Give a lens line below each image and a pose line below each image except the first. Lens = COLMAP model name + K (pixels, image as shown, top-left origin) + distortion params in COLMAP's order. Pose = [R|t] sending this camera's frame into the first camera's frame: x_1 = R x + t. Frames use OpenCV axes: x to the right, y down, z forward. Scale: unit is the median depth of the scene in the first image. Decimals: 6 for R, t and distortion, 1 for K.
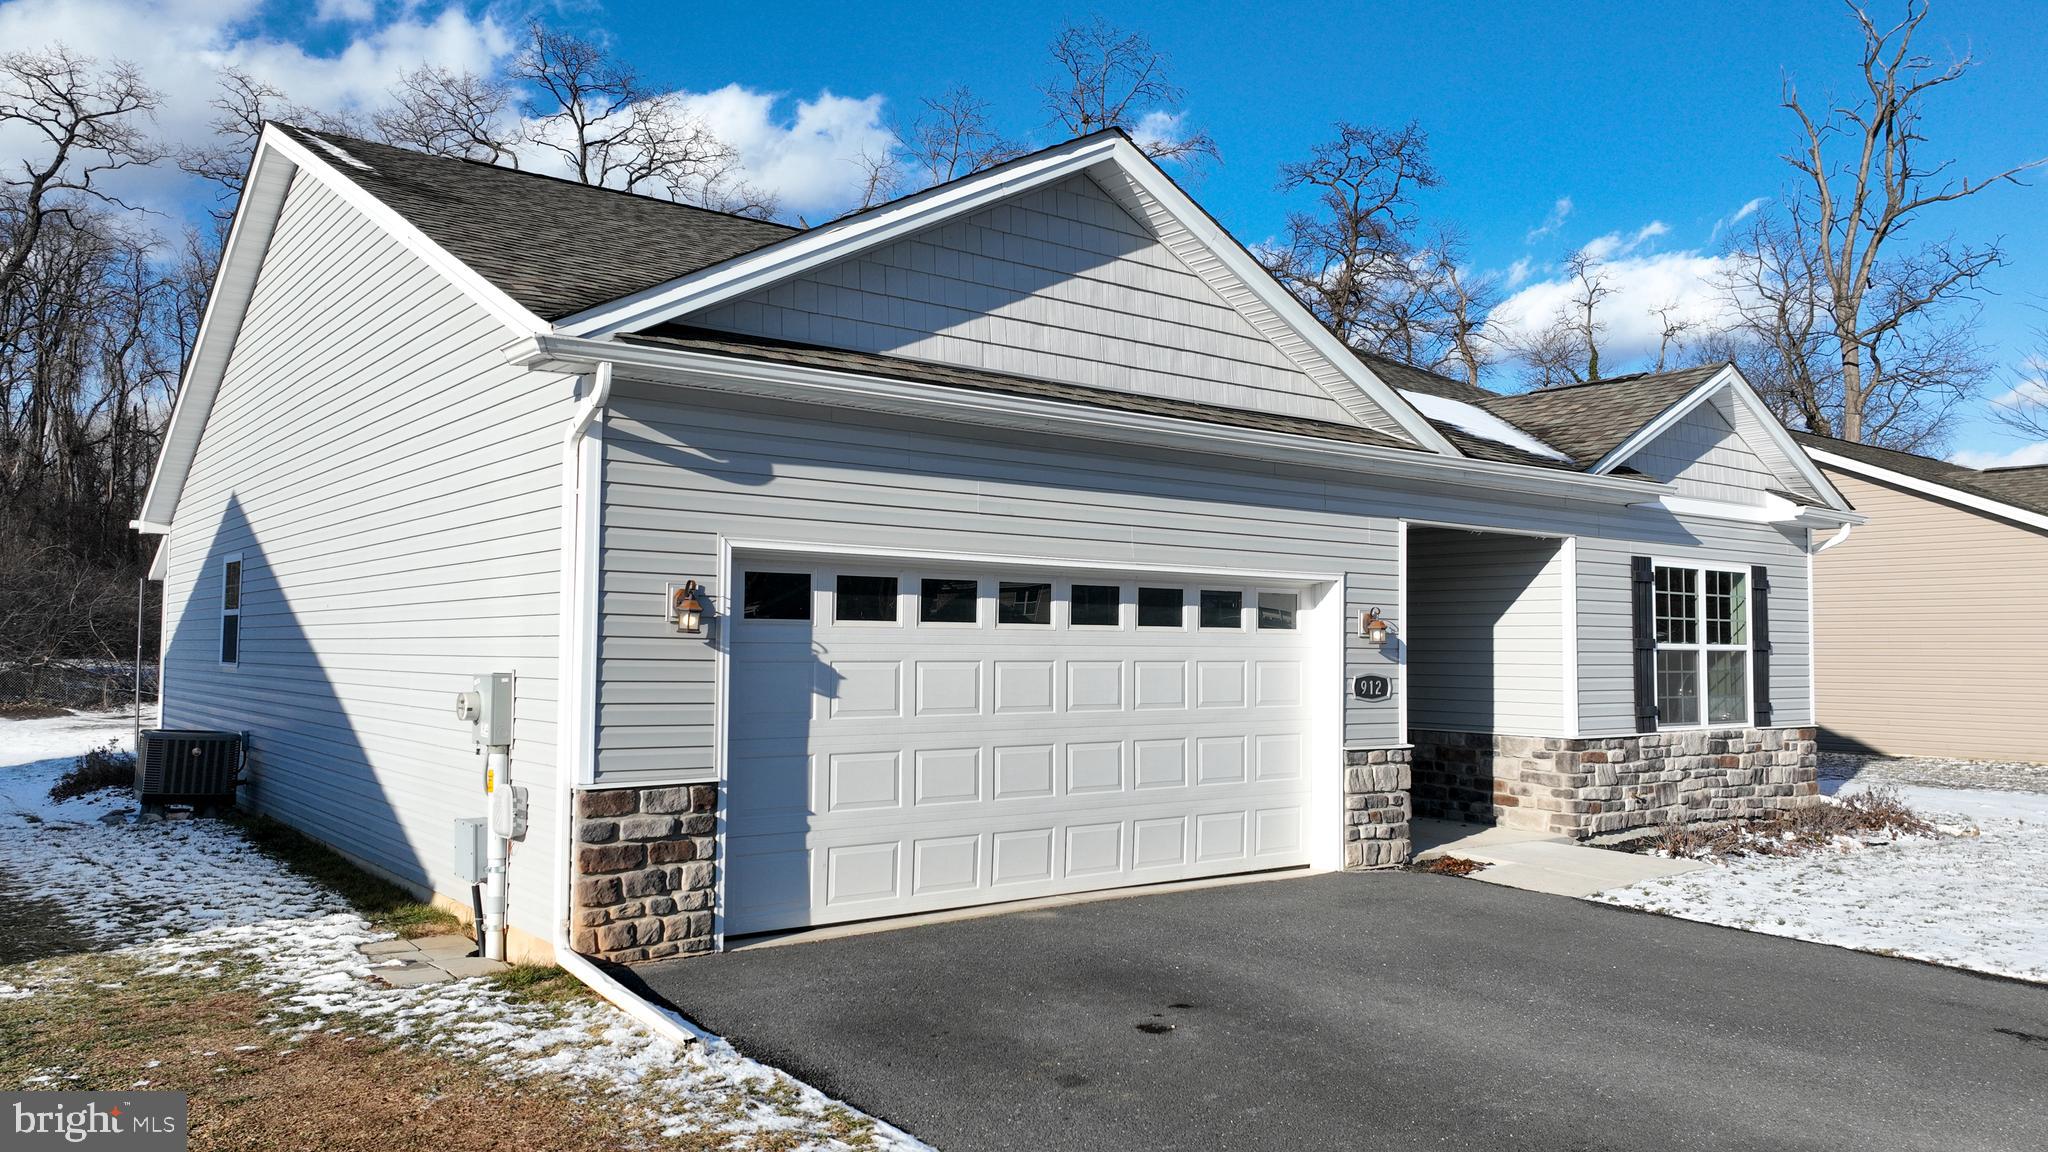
lens RADIAL K [[1486.1, 0, 1037.0], [0, 1486.1, 568.6], [0, 0, 1]] dist [0.005158, 0.001025]
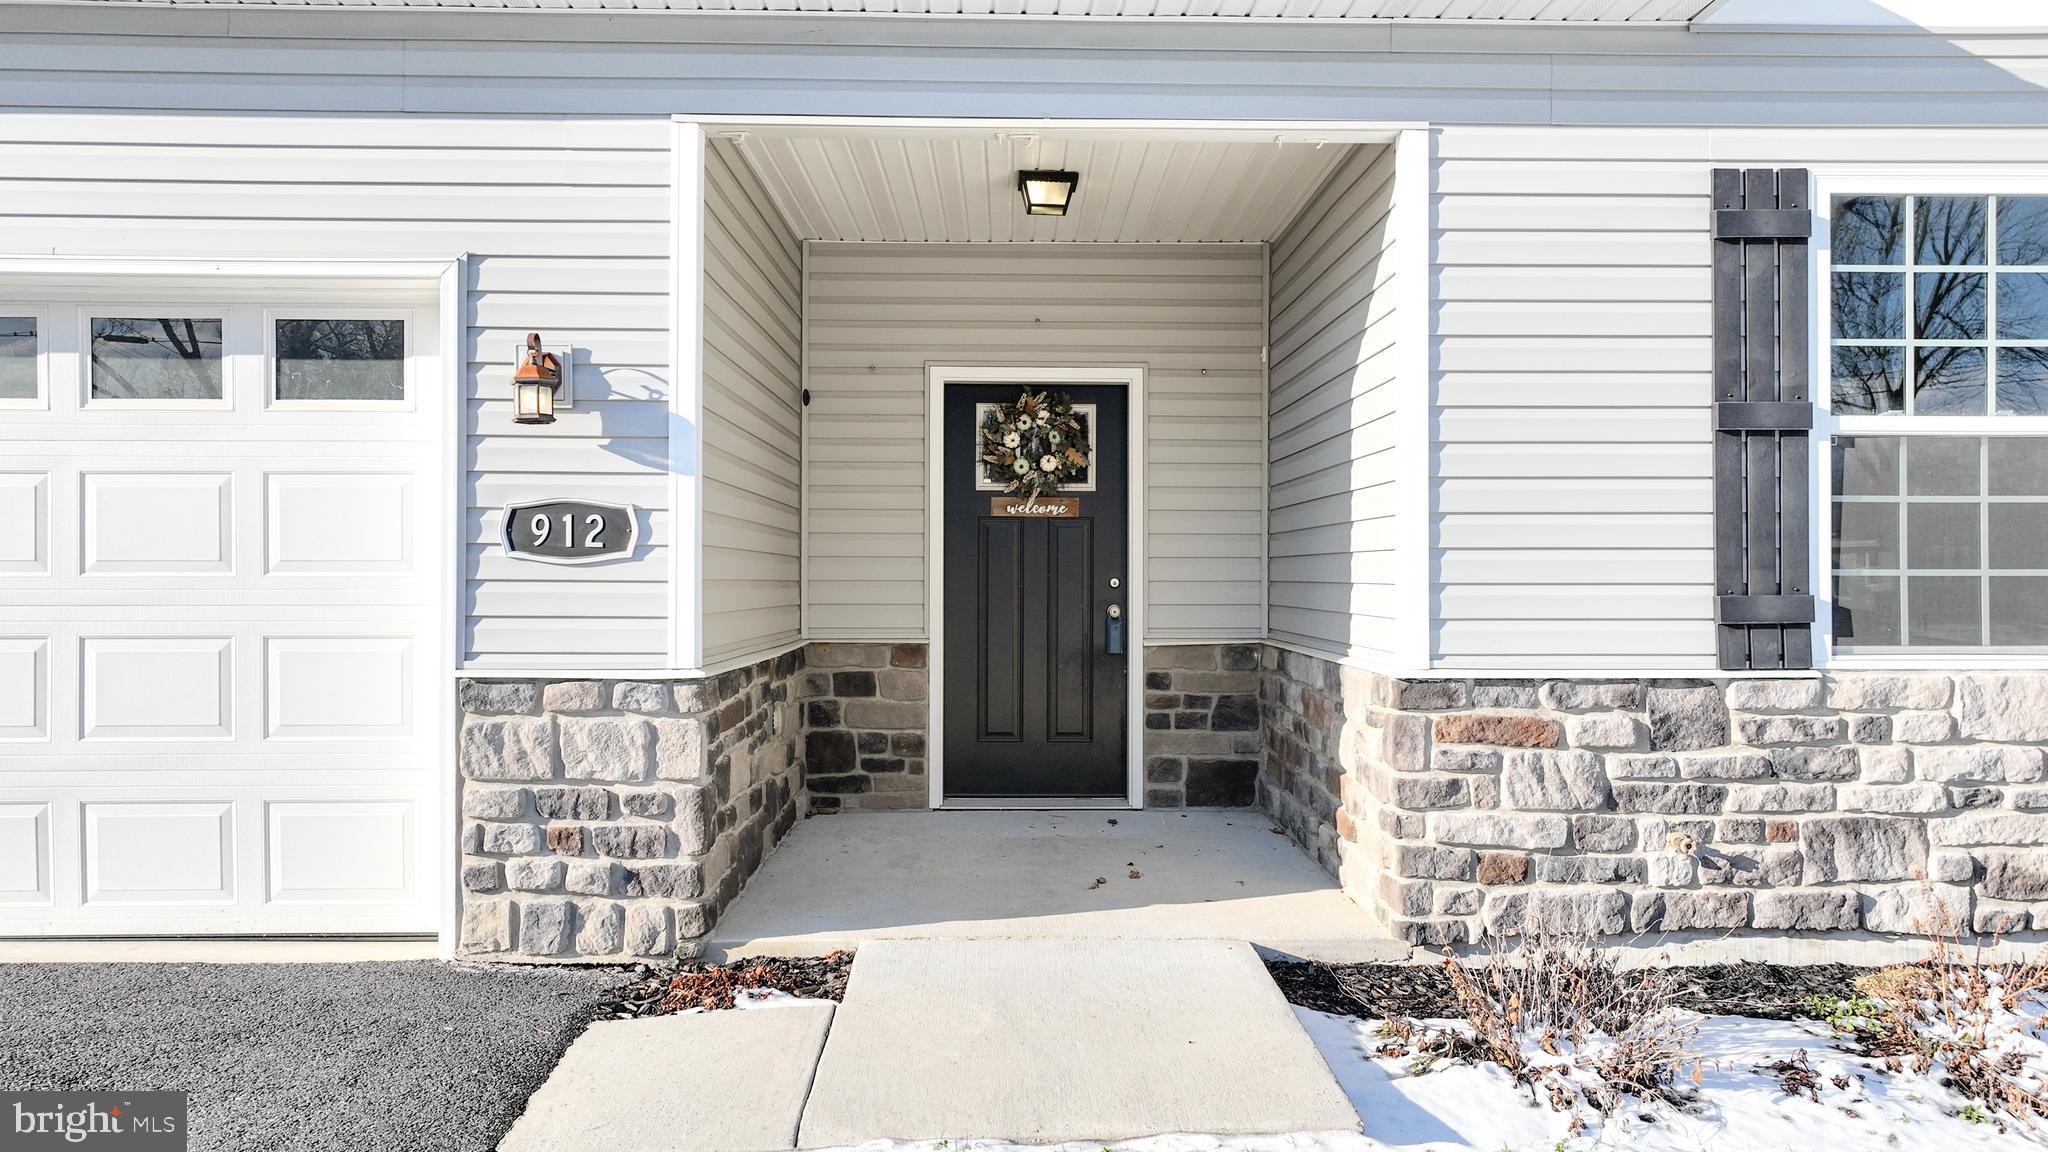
lens RADIAL K [[1486.1, 0, 1037.0], [0, 1486.1, 568.6], [0, 0, 1]] dist [0.005158, 0.001025]
pose [[0.803608, -0.010064, -0.595074, 0.556601], [0.038436, 0.998647, 0.035016, 0.078295], [0.593917, -0.051011, 0.802908, 0.715504]]
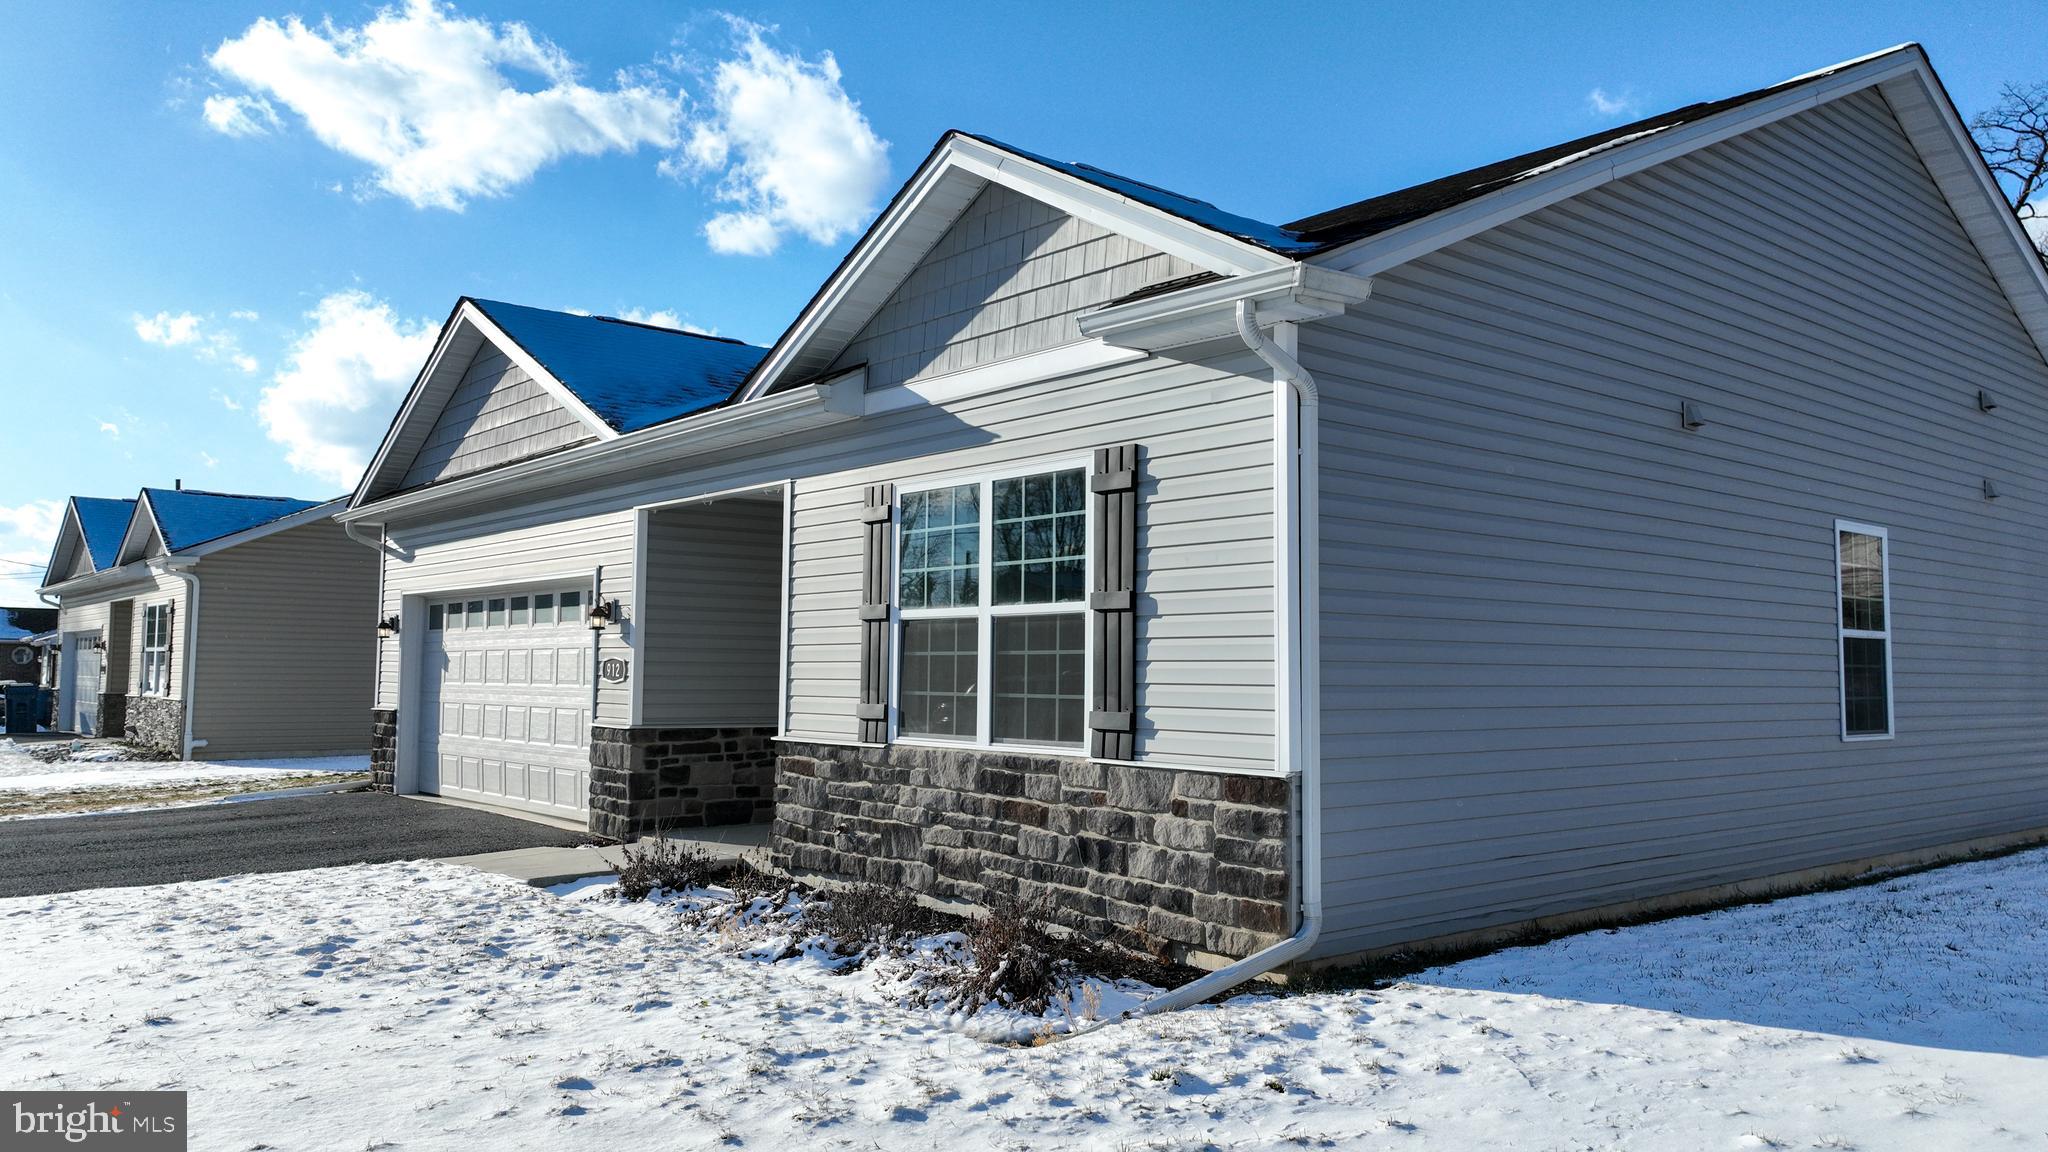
lens RADIAL K [[1486.1, 0, 1037.0], [0, 1486.1, 568.6], [0, 0, 1]] dist [0.005158, 0.001025]
pose [[0.047604, -0.082834, -0.995426, 1.270328], [0.043353, 0.995788, -0.080791, 0.103320], [0.997925, -0.039308, 0.050995, 1.207911]]
